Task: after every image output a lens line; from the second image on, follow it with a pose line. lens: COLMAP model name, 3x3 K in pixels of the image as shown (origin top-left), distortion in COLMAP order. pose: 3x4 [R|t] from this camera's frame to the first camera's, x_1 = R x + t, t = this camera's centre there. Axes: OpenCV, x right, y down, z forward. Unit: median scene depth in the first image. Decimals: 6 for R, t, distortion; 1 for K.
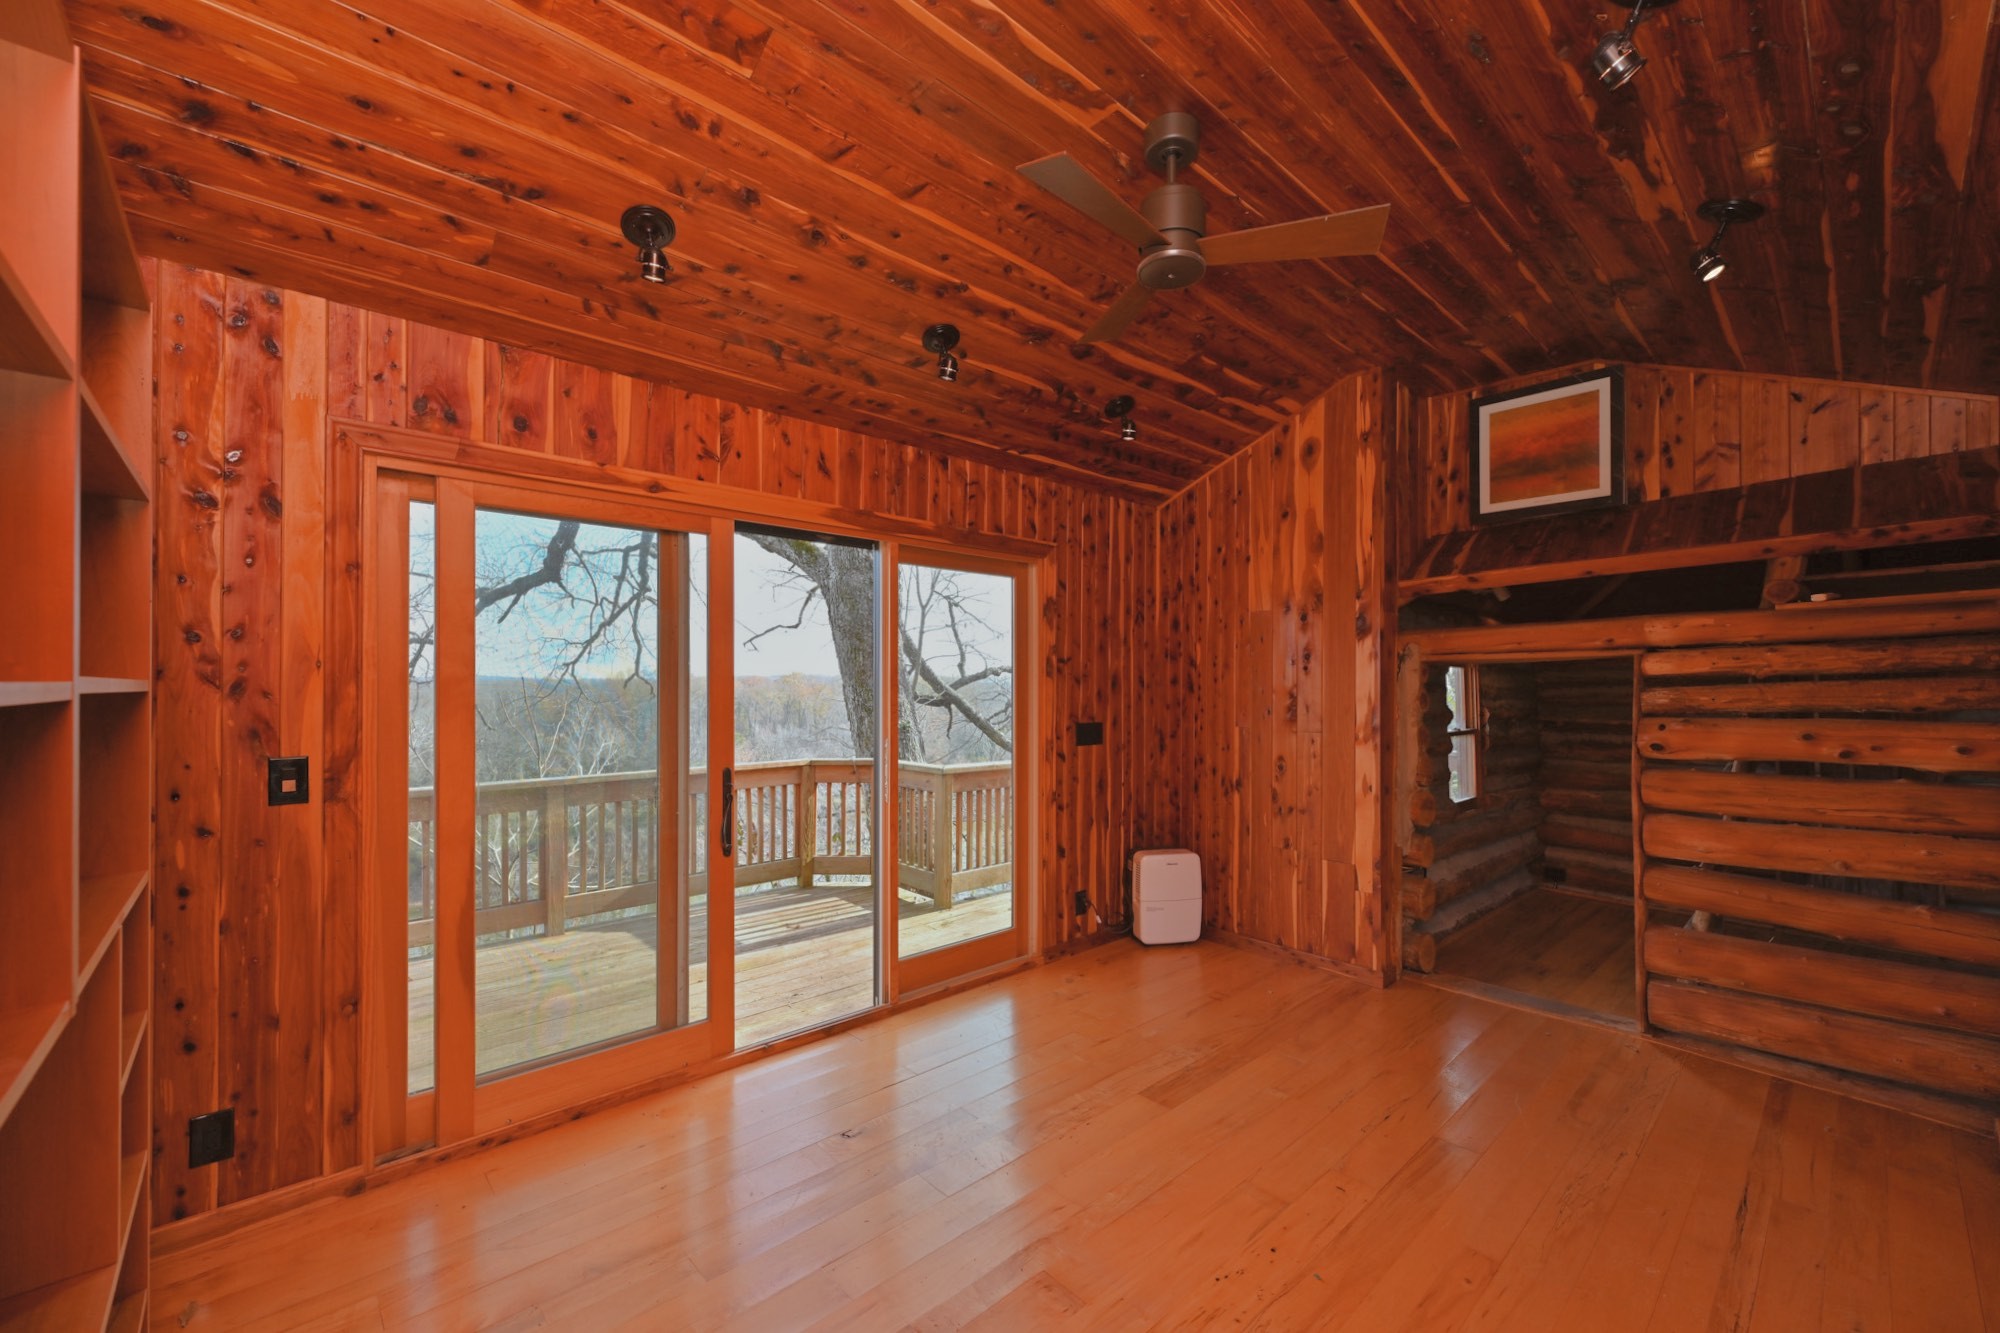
lens RADIAL K [[804.2, 0, 1000.5], [0, 804.2, 676.7], [0, 0, 1]] dist [0.000980, 0.000069]
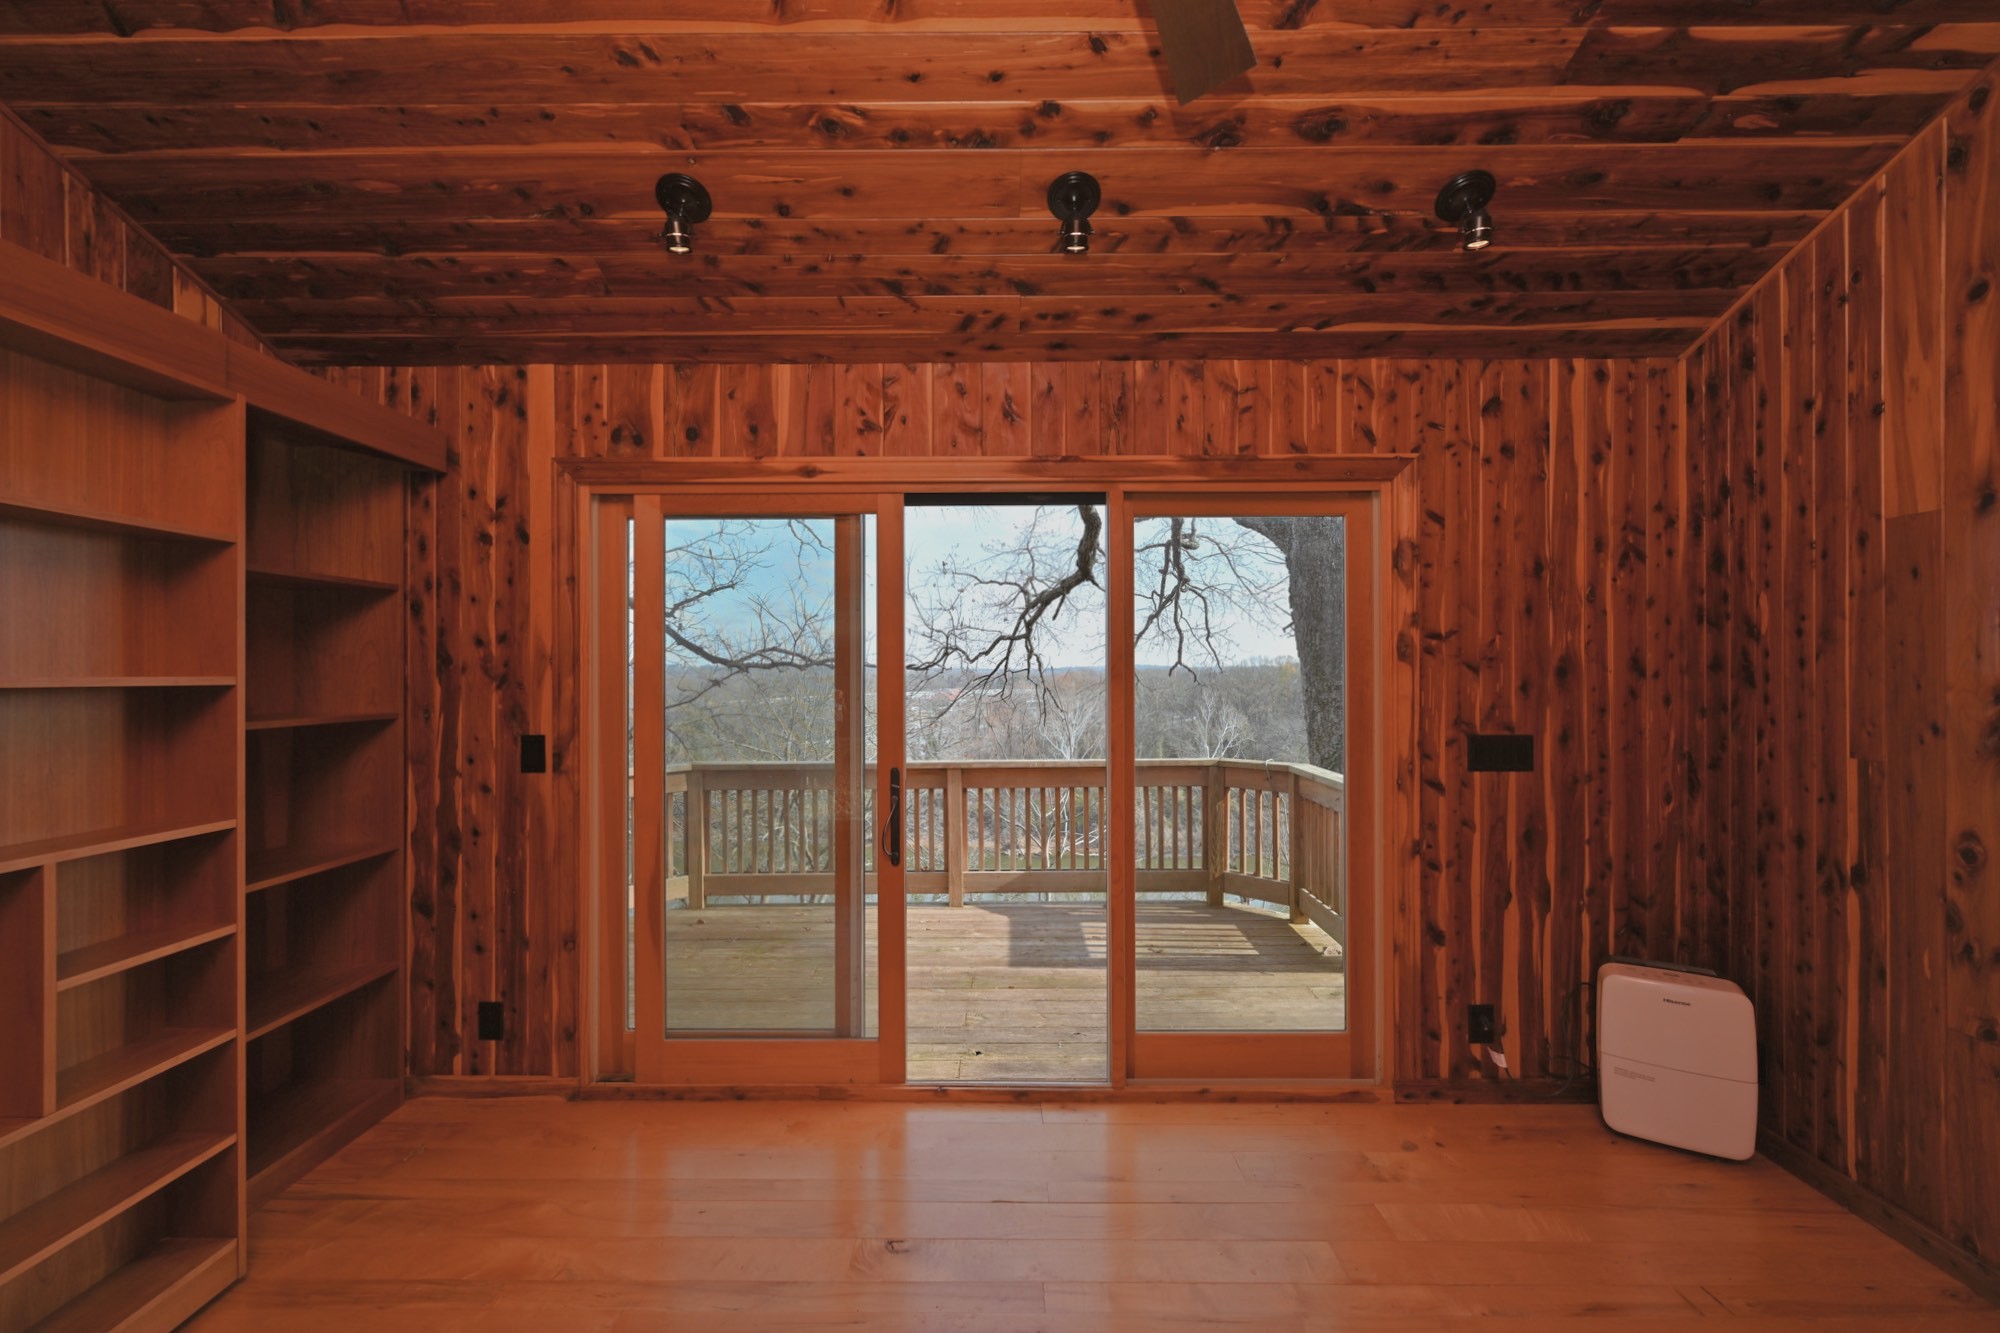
lens RADIAL K [[795.7, 0, 1000.0], [0, 795.7, 666.5], [0, 0, 1]] dist [-0.000210, -0.000084]
pose [[0.729034, -0.009605, -0.684410, 0.260050], [0.011880, 0.999928, -0.001379, 0.001527], [0.684375, -0.007125, 0.729096, 0.307546]]
